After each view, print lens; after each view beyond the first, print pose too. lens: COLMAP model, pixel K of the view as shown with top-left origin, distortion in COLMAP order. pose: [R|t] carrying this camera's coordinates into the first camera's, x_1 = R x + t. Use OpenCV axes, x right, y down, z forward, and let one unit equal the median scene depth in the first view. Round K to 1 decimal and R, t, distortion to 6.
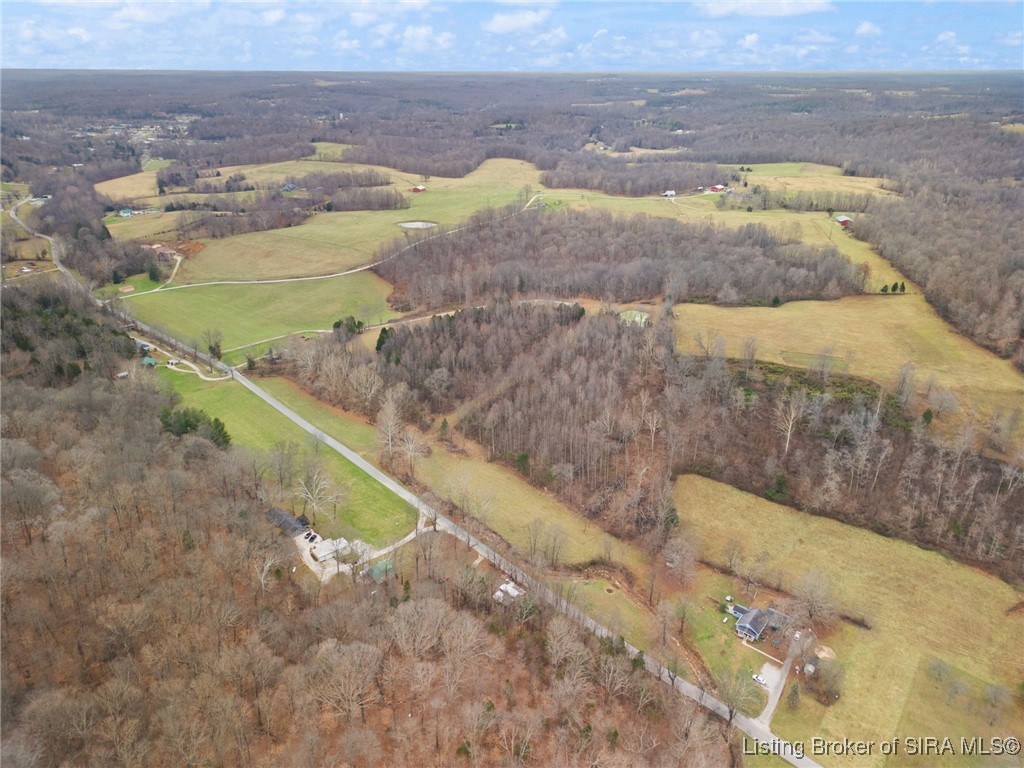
lens RADIAL K [[708.8, 0, 509.2], [0, 708.8, 384.8], [0, 0, 1]] dist [0.089667, -0.082870]
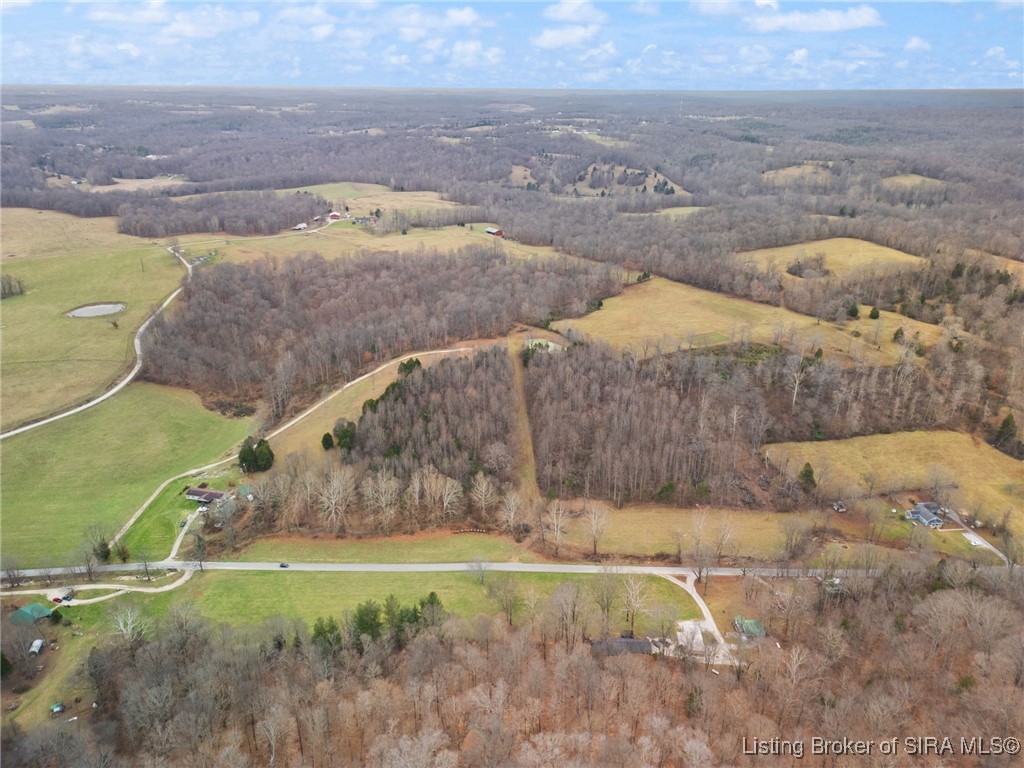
lens RADIAL K [[708.8, 0, 509.2], [0, 708.8, 384.8], [0, 0, 1]] dist [0.089667, -0.082870]
pose [[0.679709, -0.285159, 0.675781, -0.890038], [0.294039, 0.949995, 0.105121, -0.245172], [-0.671965, 0.127254, 0.729568, 0.387446]]
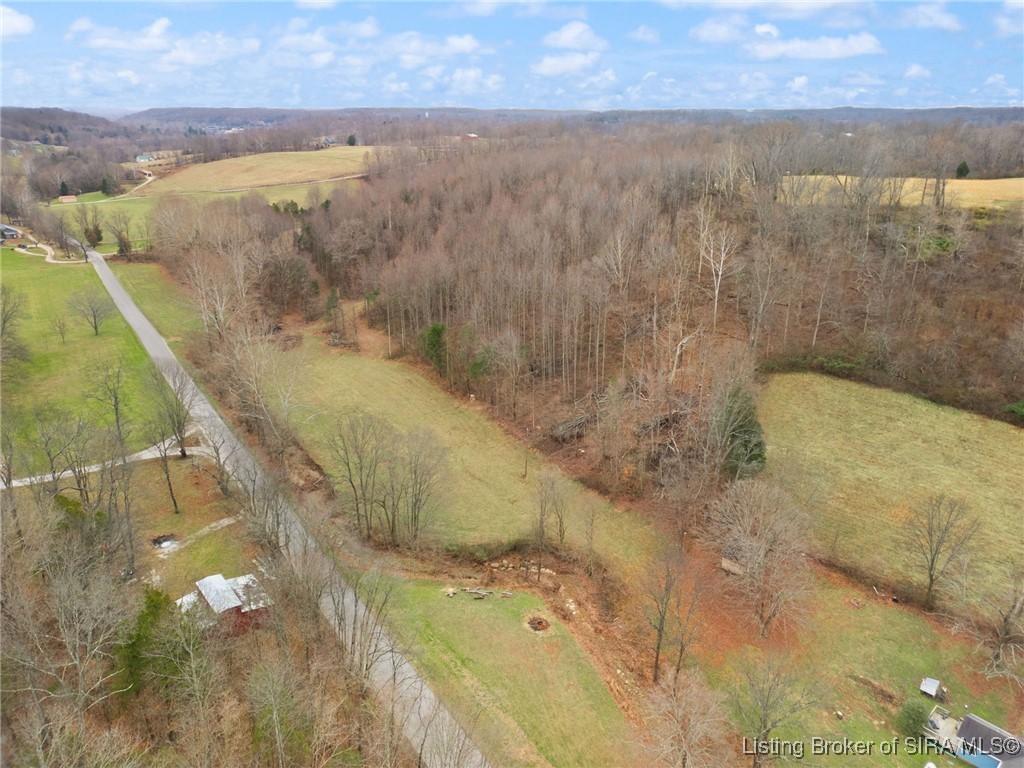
lens RADIAL K [[708.8, 0, 509.2], [0, 708.8, 384.8], [0, 0, 1]] dist [0.089667, -0.082870]
pose [[0.989503, 0.052379, -0.134688, 0.145649], [-0.059837, 0.996856, -0.051930, 0.171030], [0.131545, 0.059444, 0.989526, 0.579553]]
